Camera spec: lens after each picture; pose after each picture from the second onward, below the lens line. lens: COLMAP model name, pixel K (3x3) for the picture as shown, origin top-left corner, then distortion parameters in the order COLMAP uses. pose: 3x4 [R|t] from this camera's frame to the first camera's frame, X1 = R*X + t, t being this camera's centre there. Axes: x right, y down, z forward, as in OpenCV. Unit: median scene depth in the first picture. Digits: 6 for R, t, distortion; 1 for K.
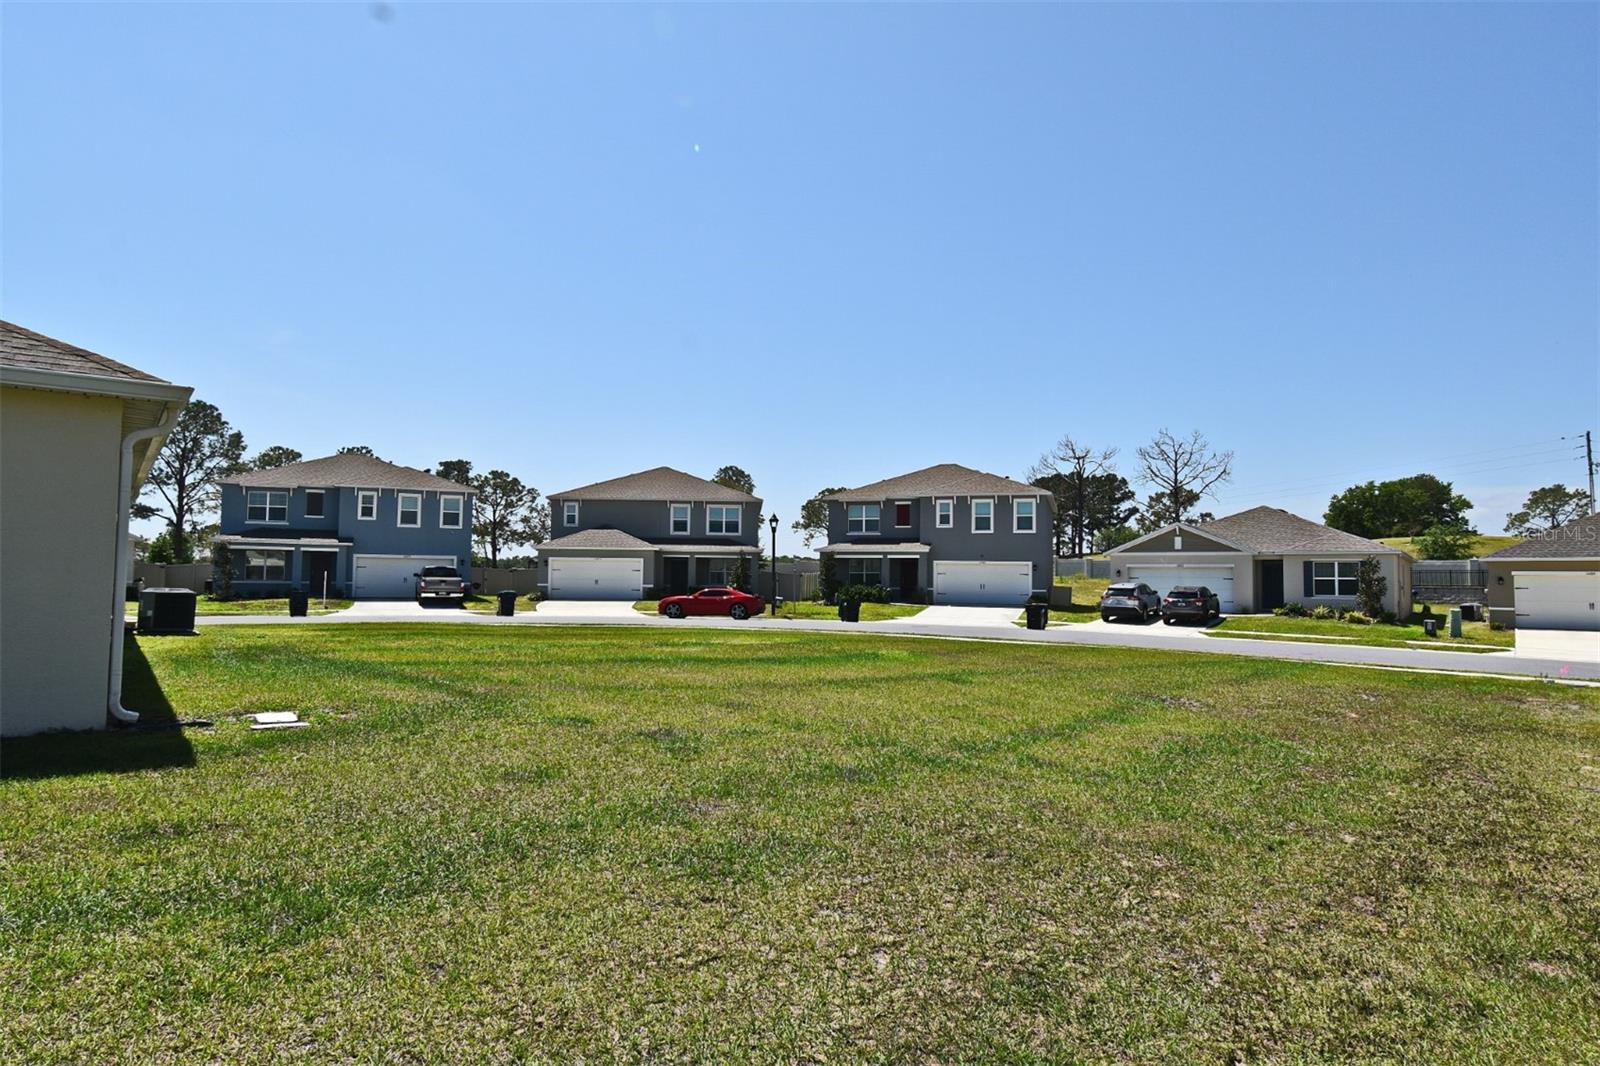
lens RADIAL K [[976.9, 0, 800.0], [0, 976.9, 533.0], [0, 0, 1]] dist [-0.001035, -0.000162]
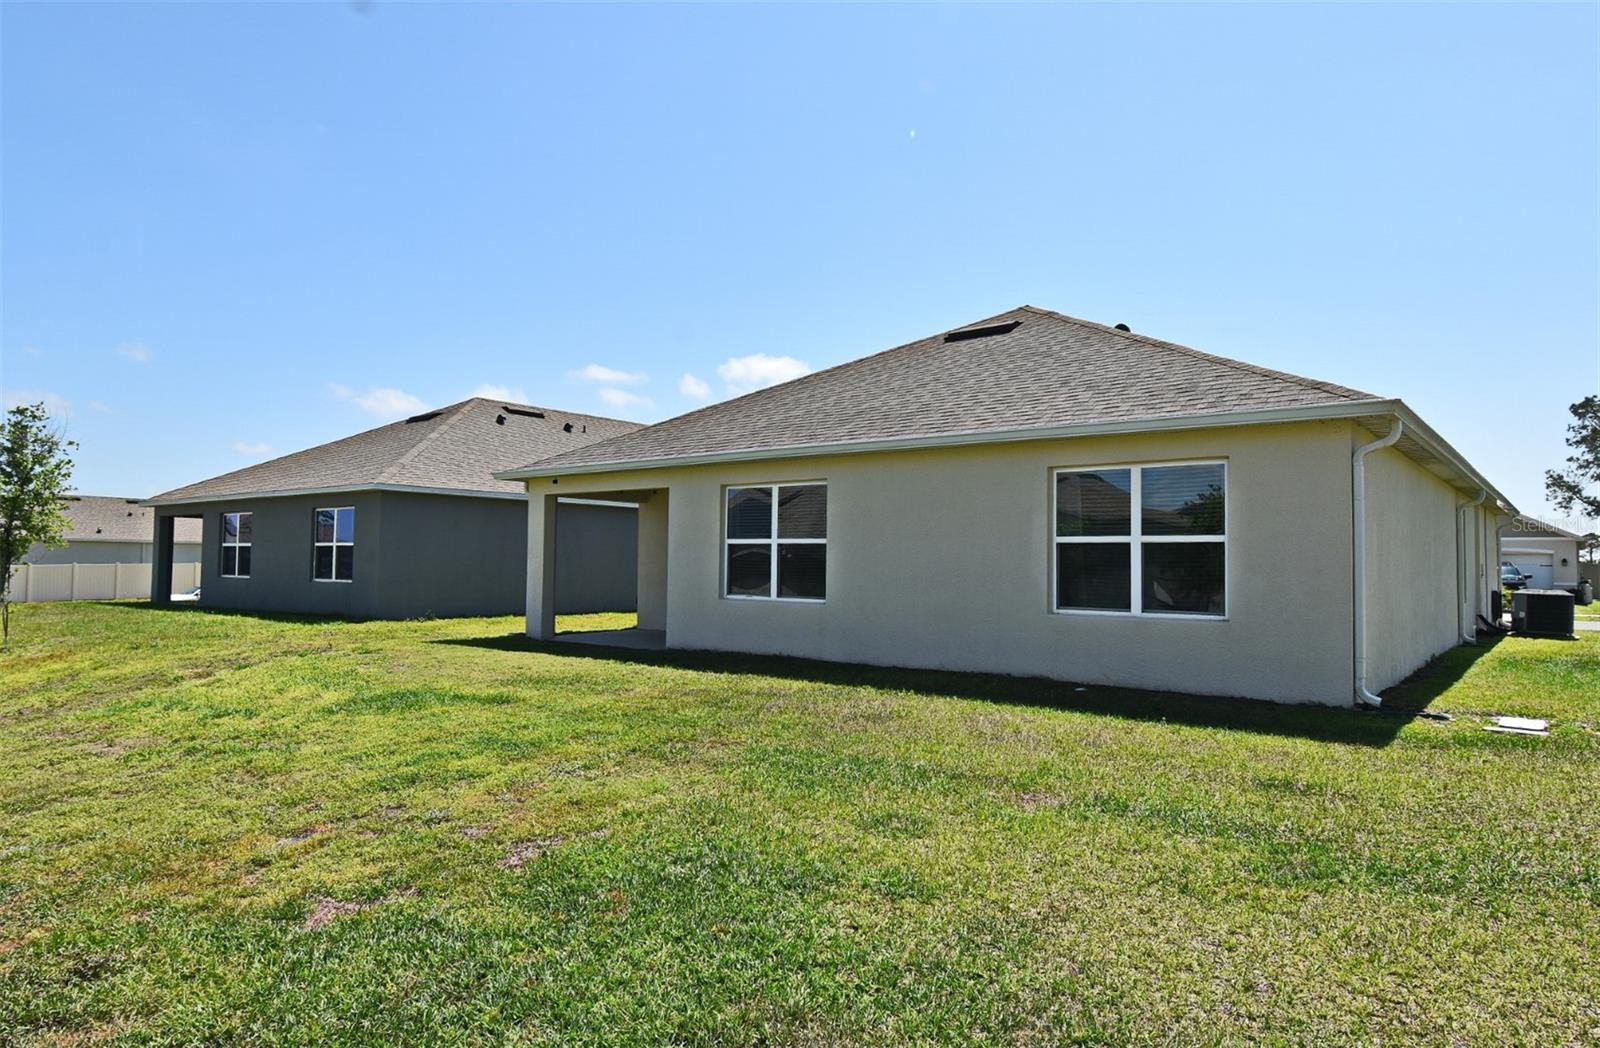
lens RADIAL K [[974.5, 0, 800.0], [0, 974.5, 524.0], [0, 0, 1]] dist [-0.000193, 0.000058]
pose [[0.291277, -0.045203, -0.955570, 0.205043], [0.034762, 0.998723, -0.036648, 0.004263], [0.956007, -0.022543, 0.292476, 0.052347]]
